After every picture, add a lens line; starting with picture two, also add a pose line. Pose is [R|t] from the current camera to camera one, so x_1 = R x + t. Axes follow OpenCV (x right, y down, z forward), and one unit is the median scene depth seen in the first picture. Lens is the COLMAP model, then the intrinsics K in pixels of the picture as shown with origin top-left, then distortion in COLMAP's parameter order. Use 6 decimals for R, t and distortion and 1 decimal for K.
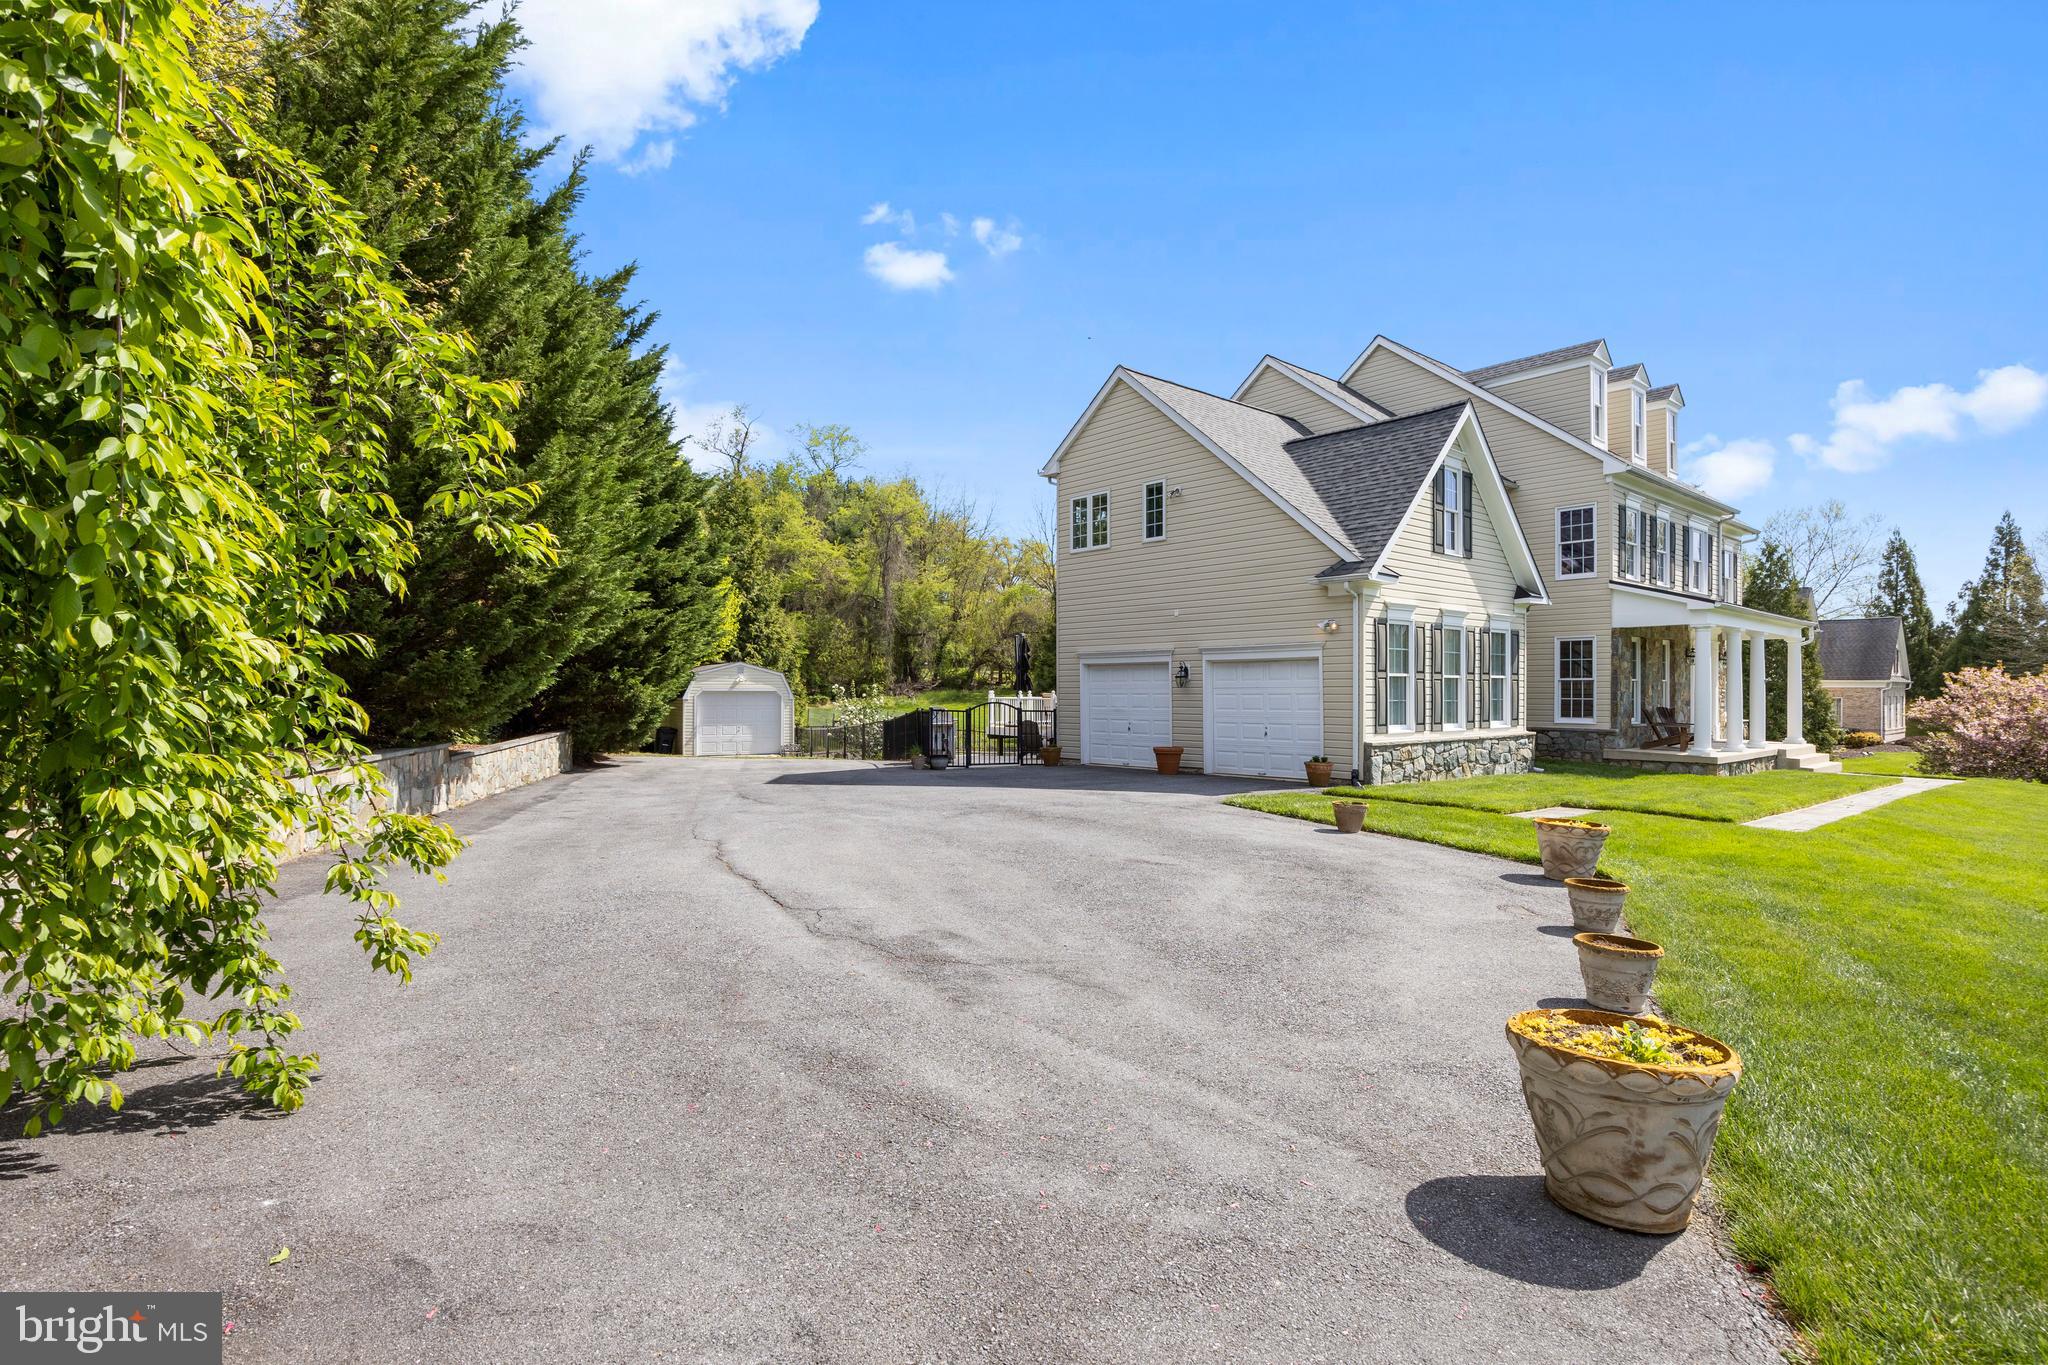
lens RADIAL K [[1002.6, 0, 1013.5], [0, 1002.6, 696.2], [0, 0, 1]] dist [-0.003793, -0.000394]
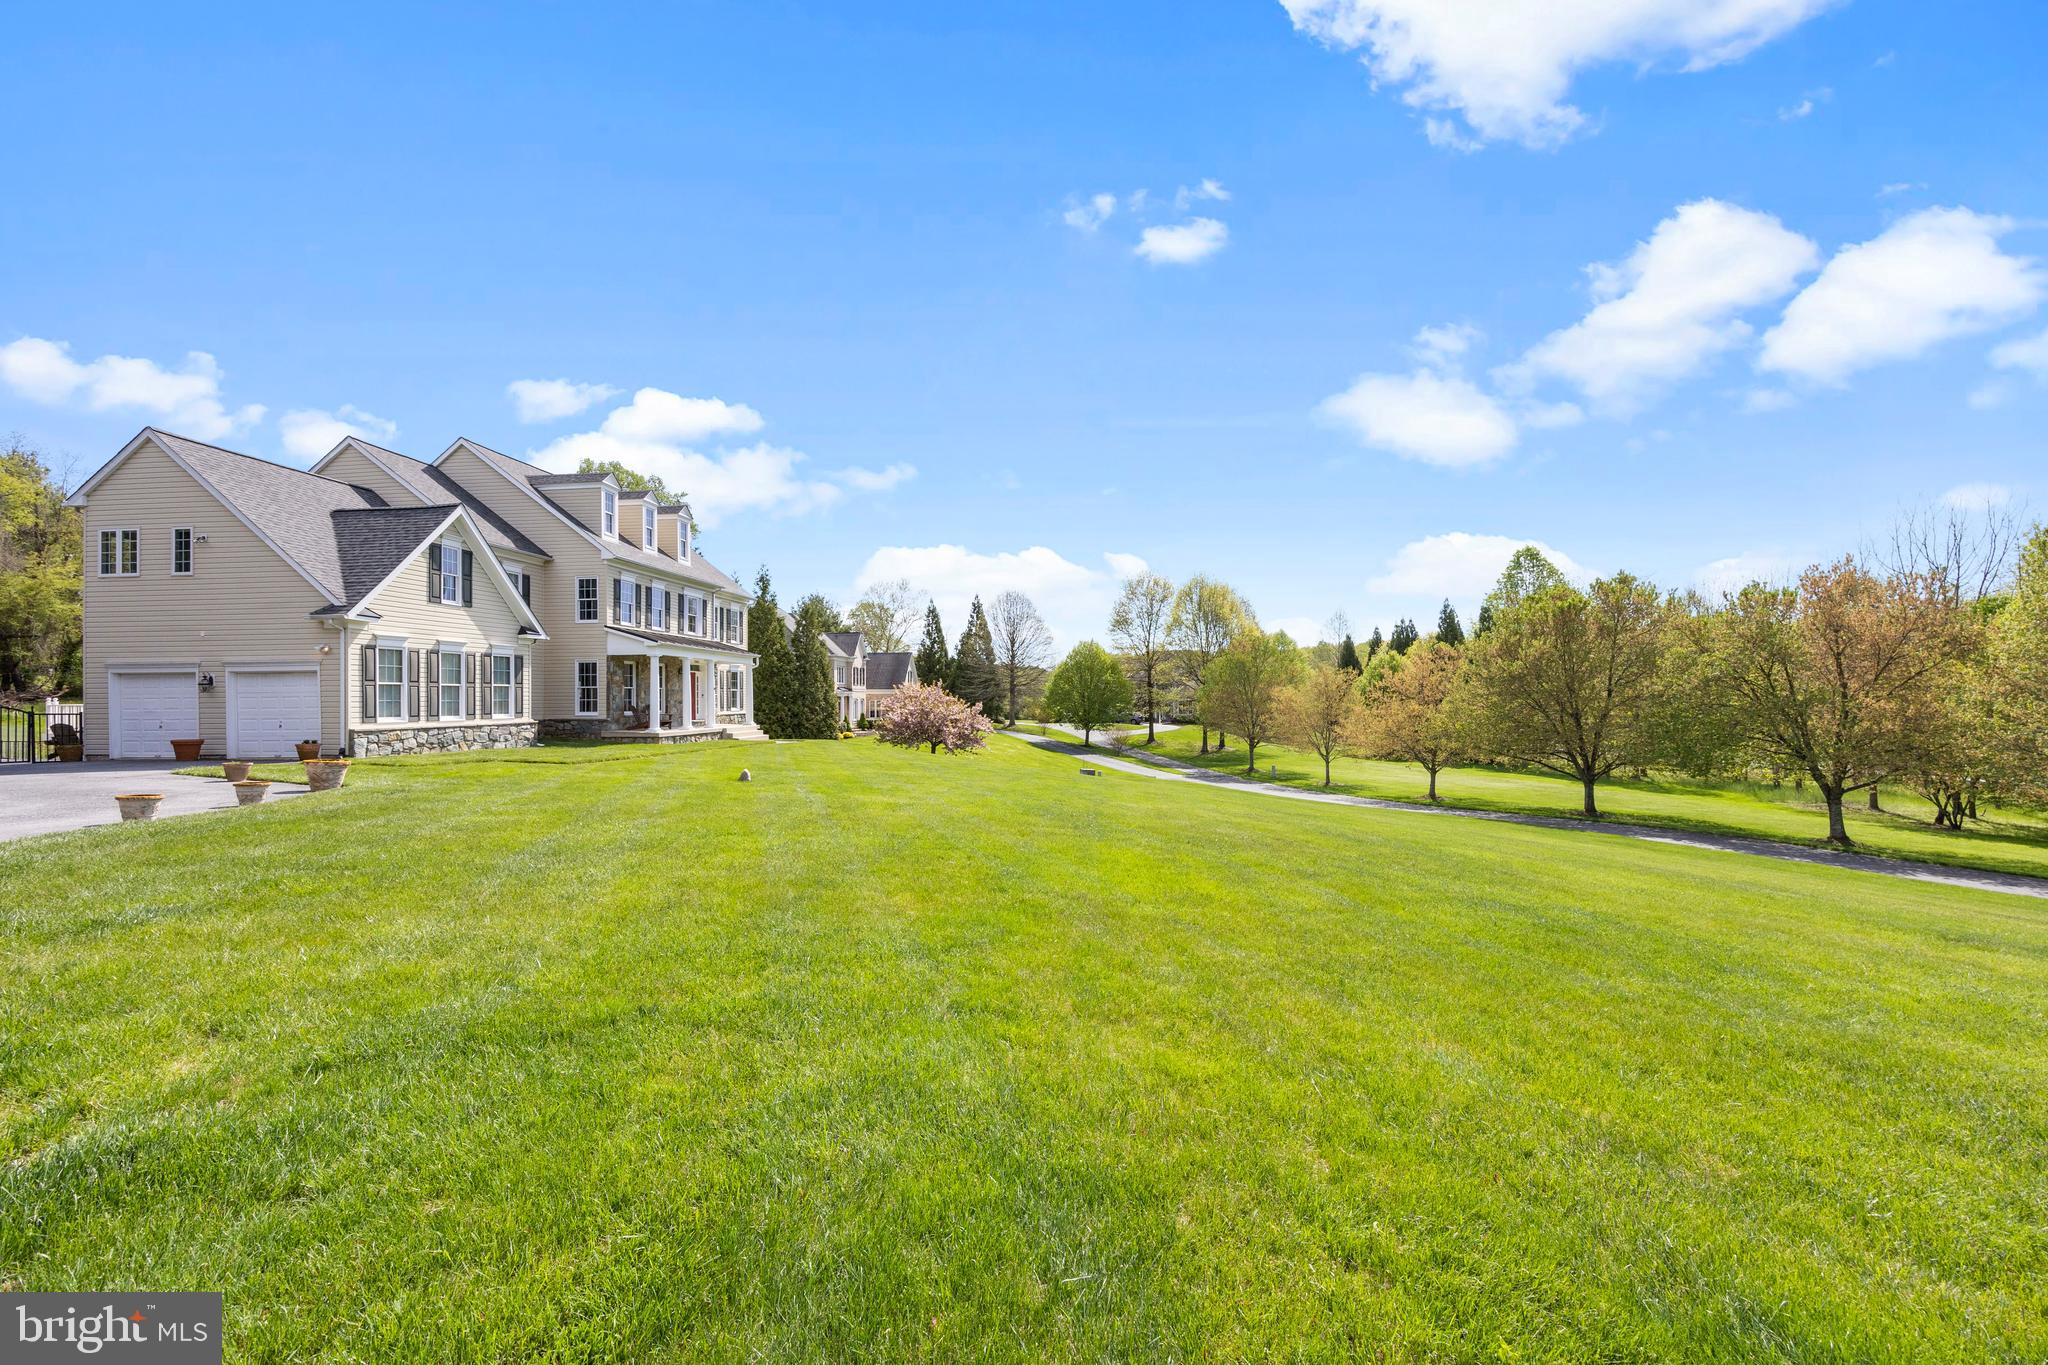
lens RADIAL K [[819.0, 0, 1027.6], [0, 819.0, 691.4], [0, 0, 1]] dist [-0.004910, 0.000133]
pose [[0.723955, -0.001143, 0.689847, 0.166285], [0.010973, 0.999891, -0.009859, 0.009172], [-0.689760, 0.014706, 0.723888, -0.373986]]
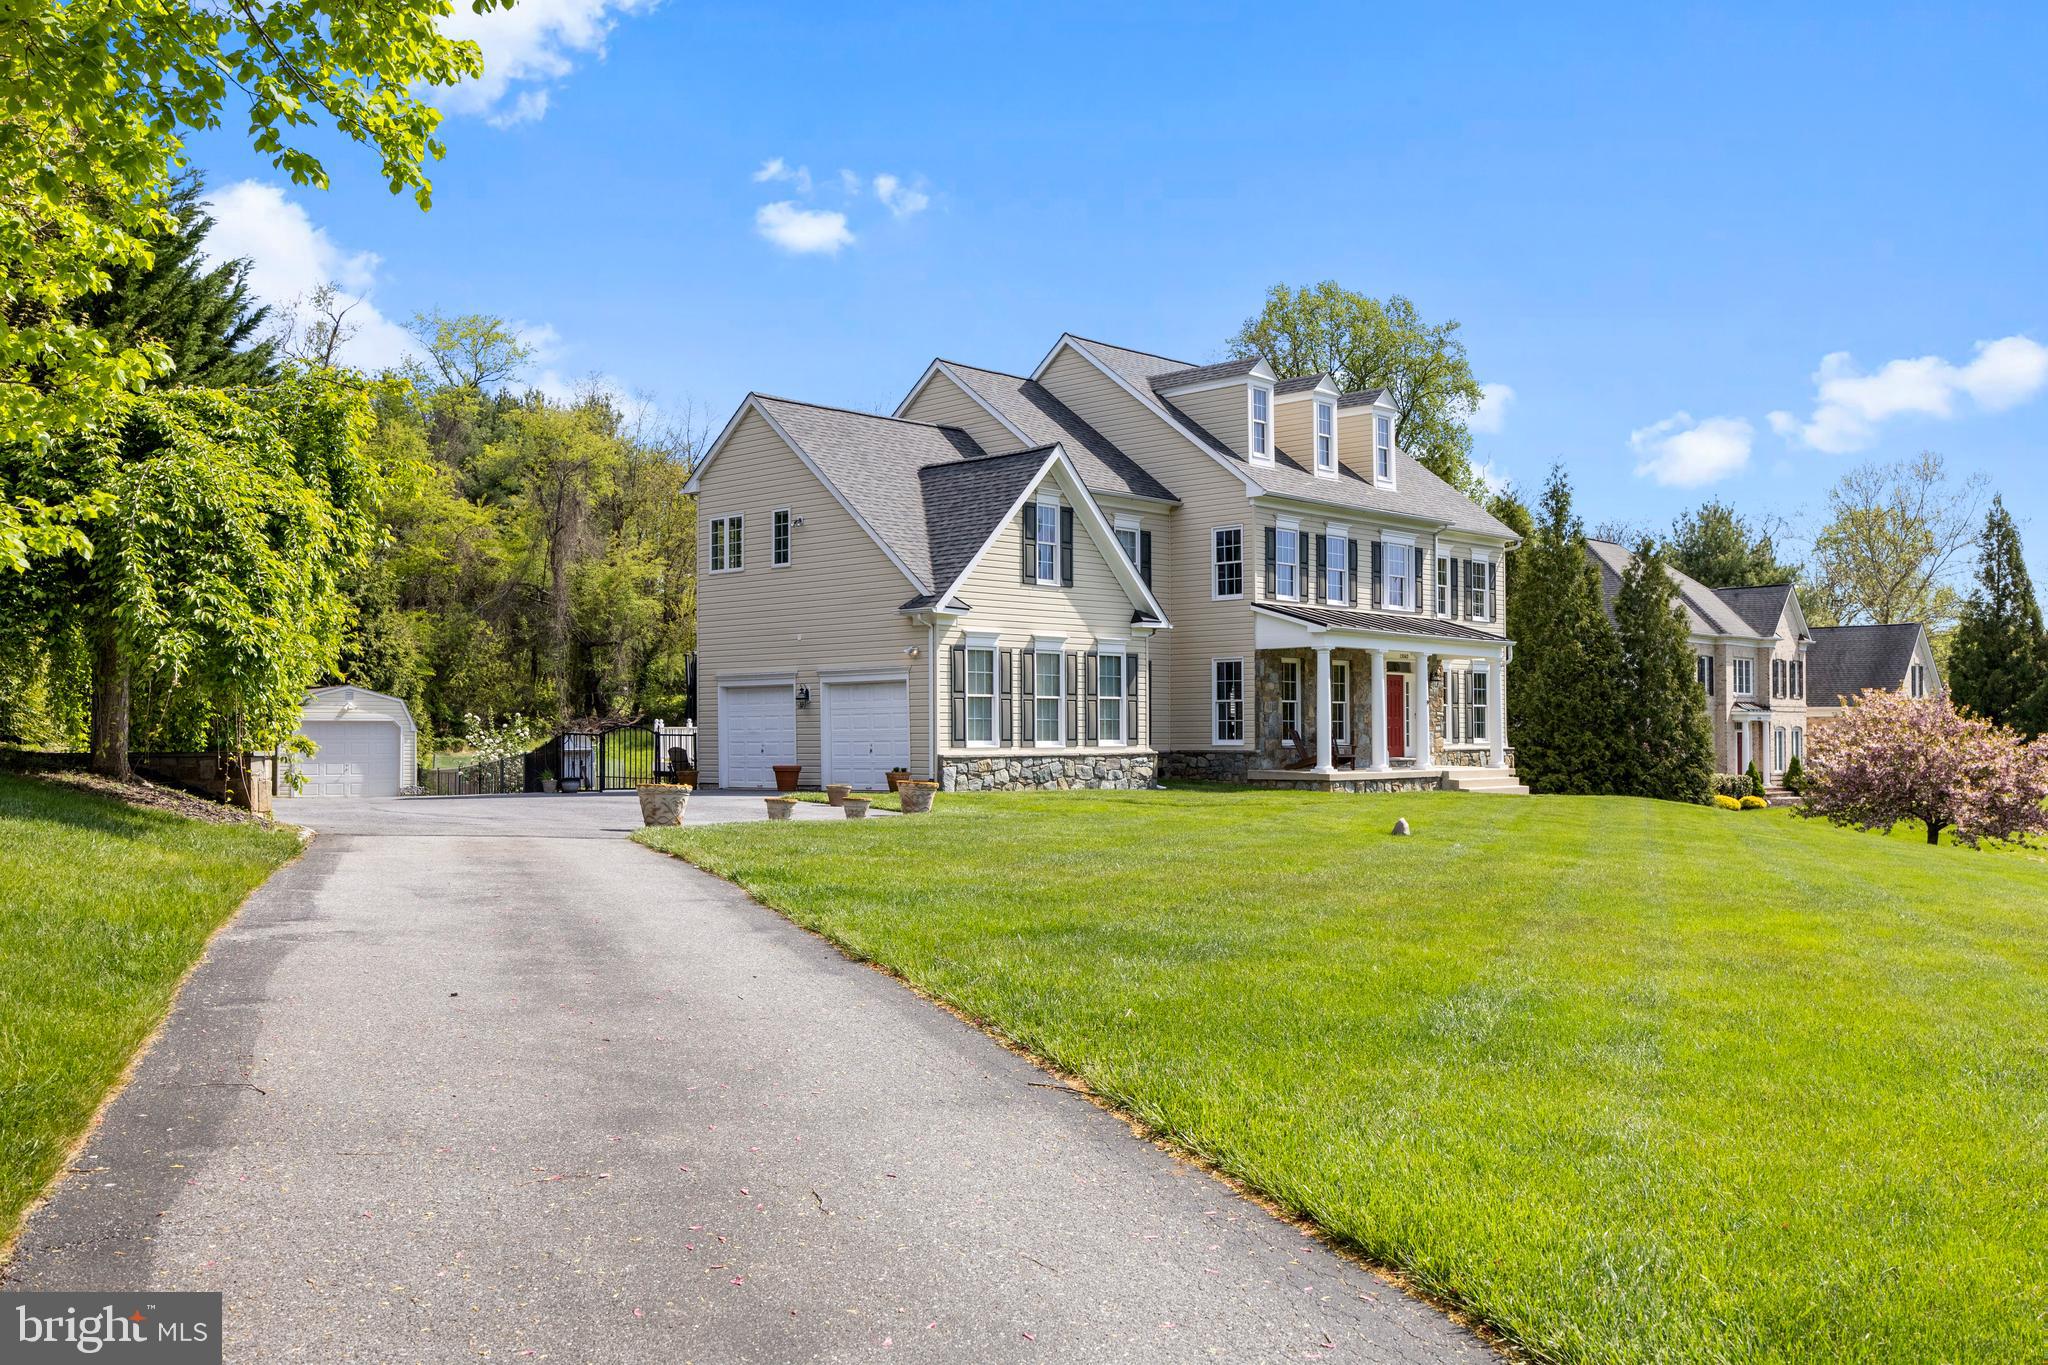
lens RADIAL K [[1813.9, 0, 1016.0], [0, 1813.9, 690.6], [0, 0, 1]] dist [-0.009149, 0.000791]
pose [[0.994047, -0.002742, 0.108918, 0.145486], [0.006124, 0.999509, -0.030726, 0.025277], [-0.108781, 0.031211, 0.993576, -0.716708]]
